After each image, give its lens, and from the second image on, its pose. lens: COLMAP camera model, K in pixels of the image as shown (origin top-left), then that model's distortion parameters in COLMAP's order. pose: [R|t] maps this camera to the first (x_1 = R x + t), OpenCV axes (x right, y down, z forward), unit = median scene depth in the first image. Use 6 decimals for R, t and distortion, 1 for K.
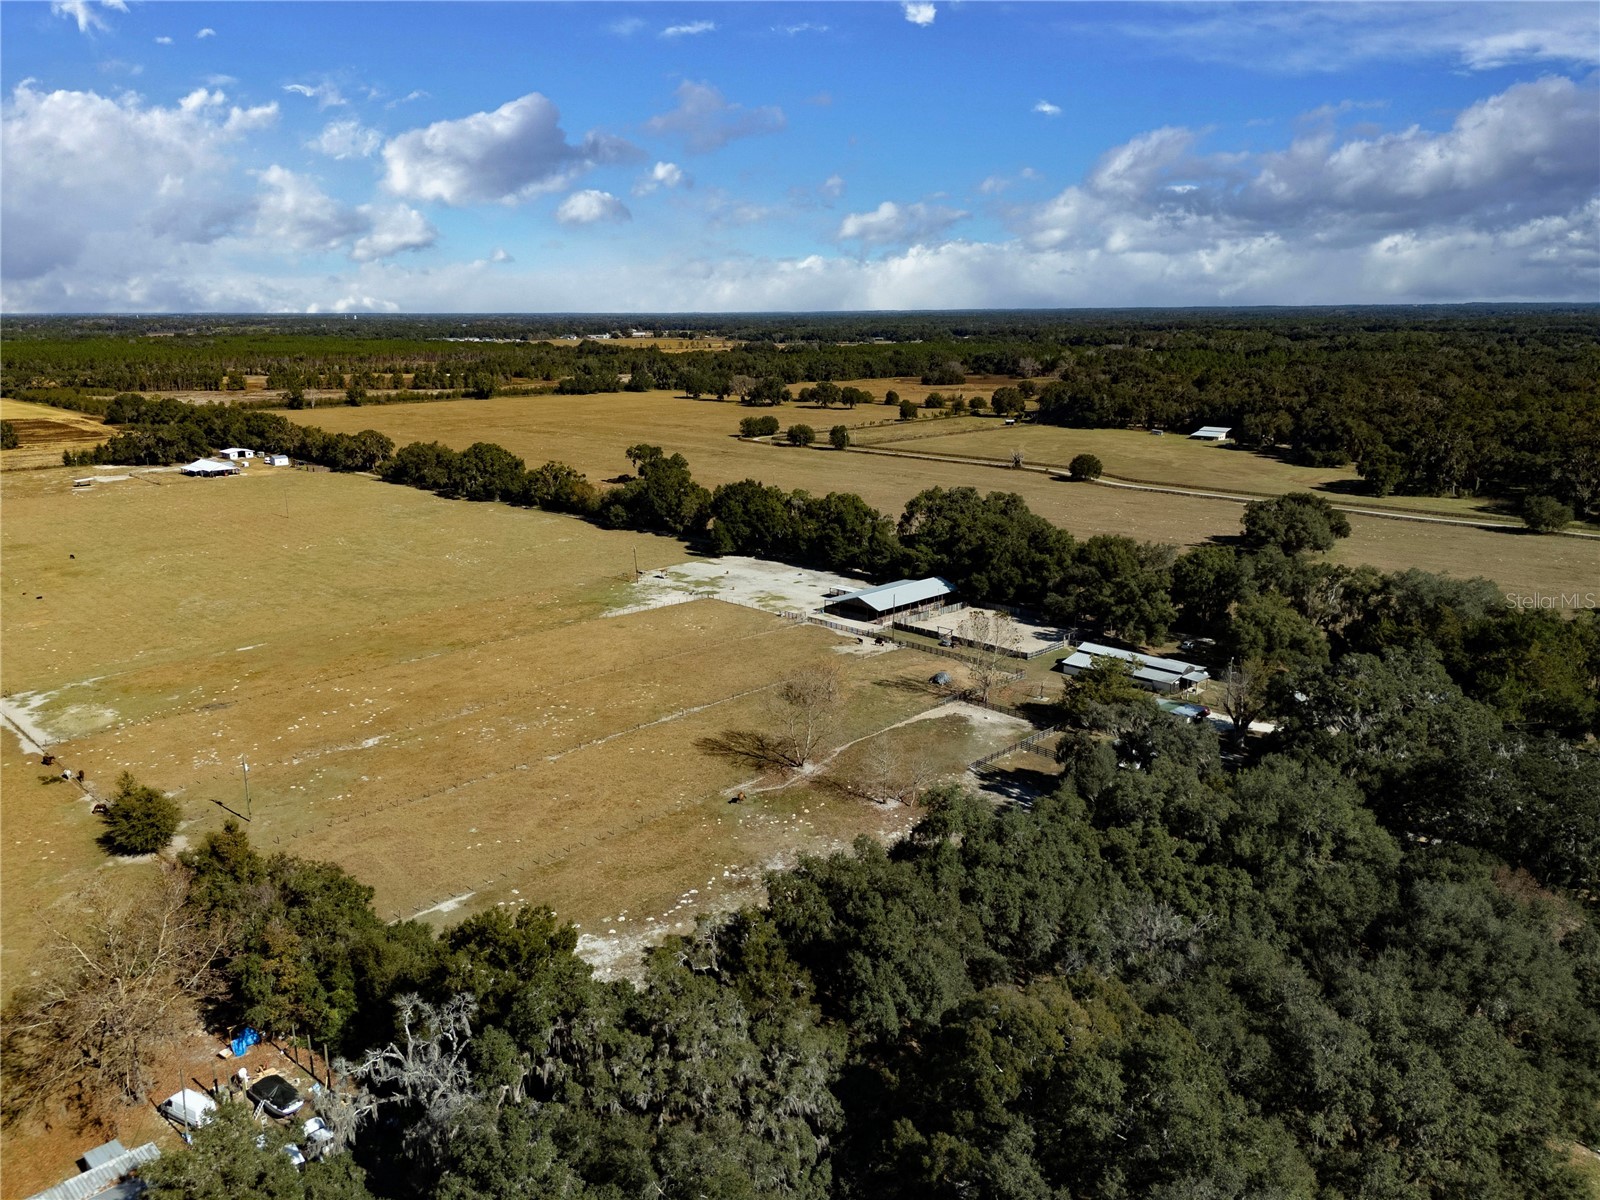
lens RADIAL K [[1170.8, 0, 798.1], [0, 1170.8, 593.3], [0, 0, 1]] dist [0.079391, -0.074024]
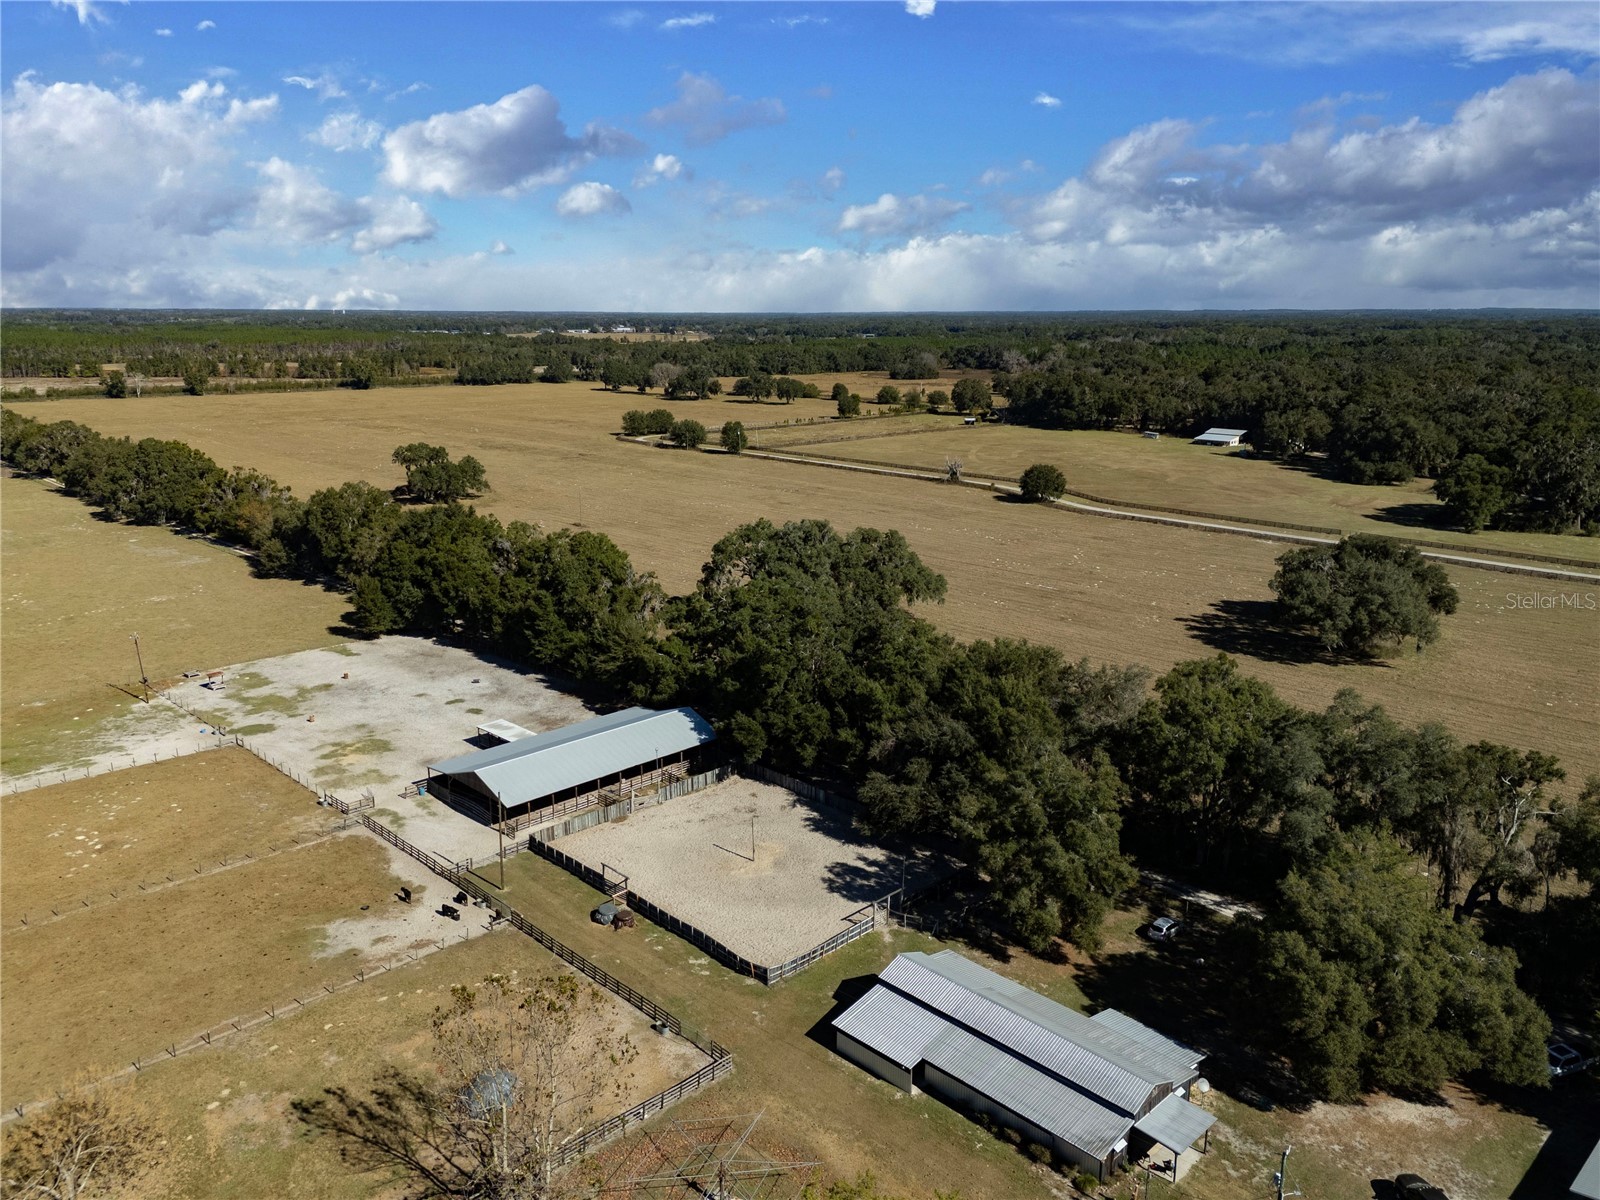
lens RADIAL K [[1170.8, 0, 798.1], [0, 1170.8, 593.3], [0, 0, 1]] dist [0.079391, -0.074024]
pose [[0.999941, 0.009292, -0.005610, 0.096429], [-0.009298, 0.999956, -0.001184, -0.036306], [0.005599, 0.001237, 0.999984, 0.276520]]
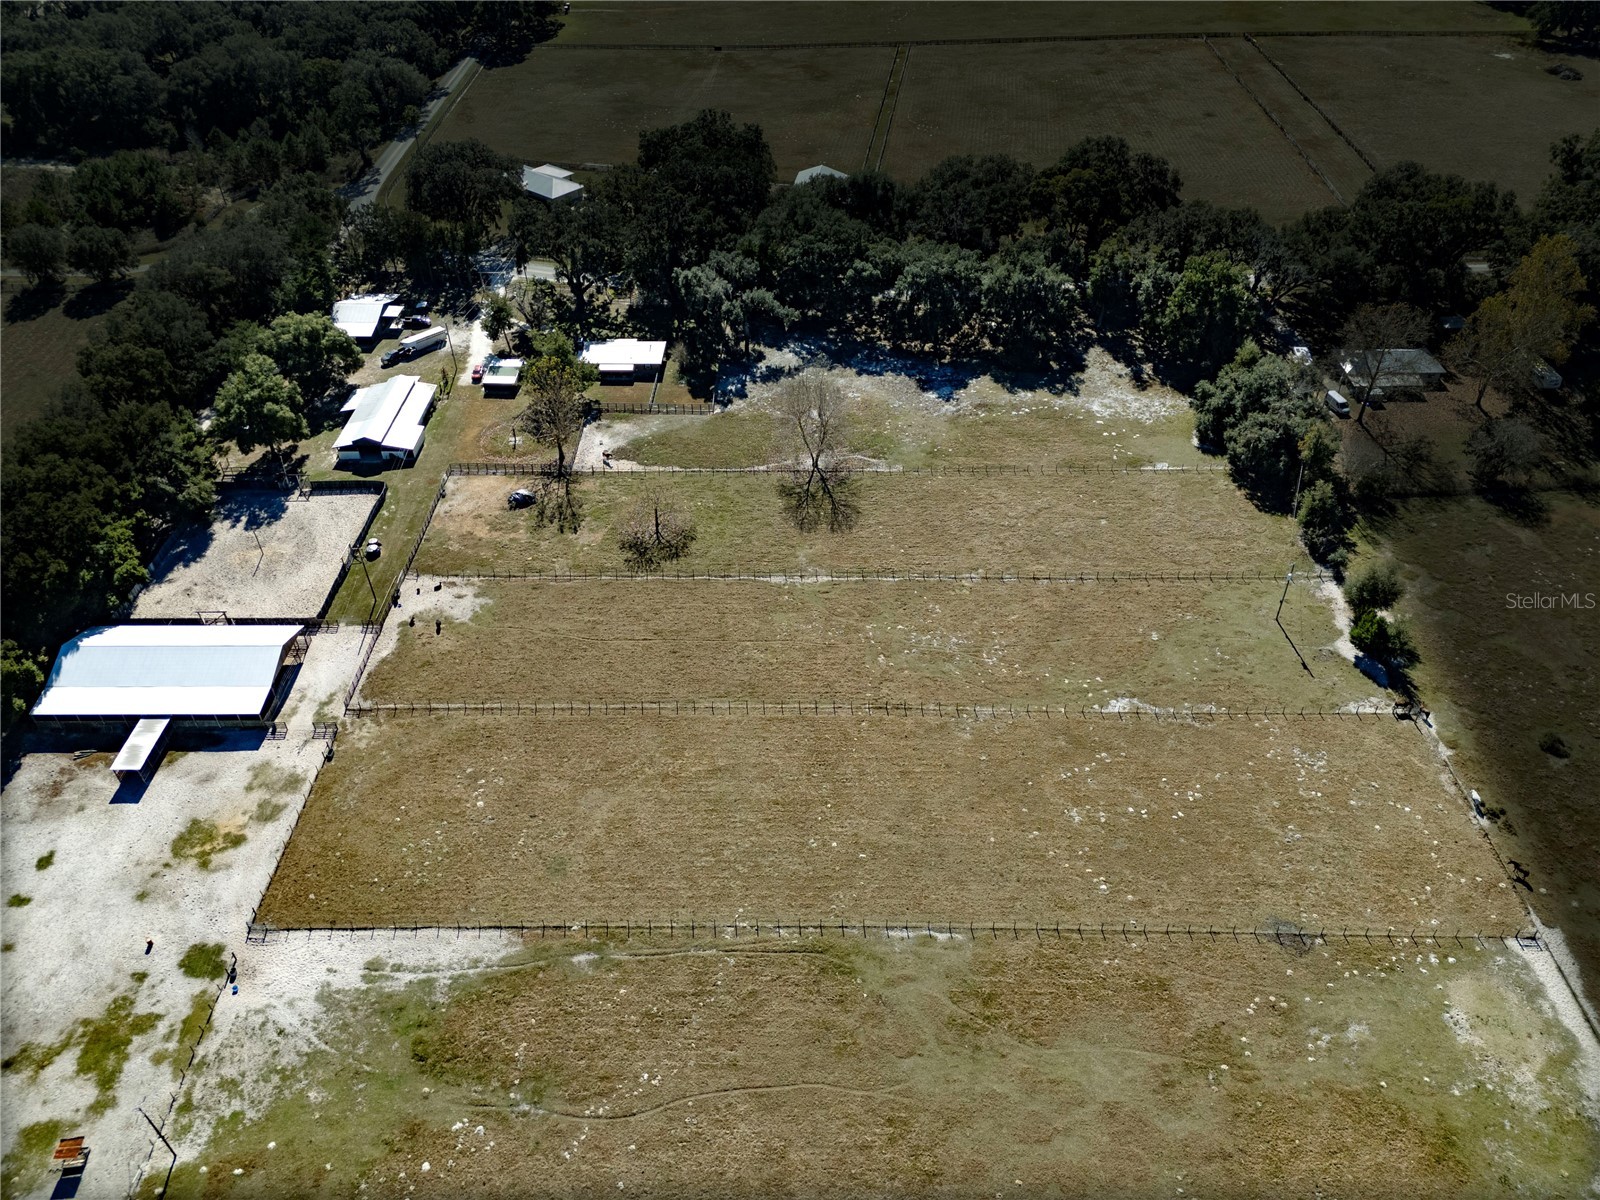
lens RADIAL K [[1170.8, 0, 798.1], [0, 1170.8, 593.3], [0, 0, 1]] dist [0.079391, -0.074024]
pose [[-0.693597, -0.441349, 0.569328, -0.242784], [0.188191, 0.651872, 0.734606, -0.214361], [-0.695347, 0.616663, -0.369079, 0.537683]]
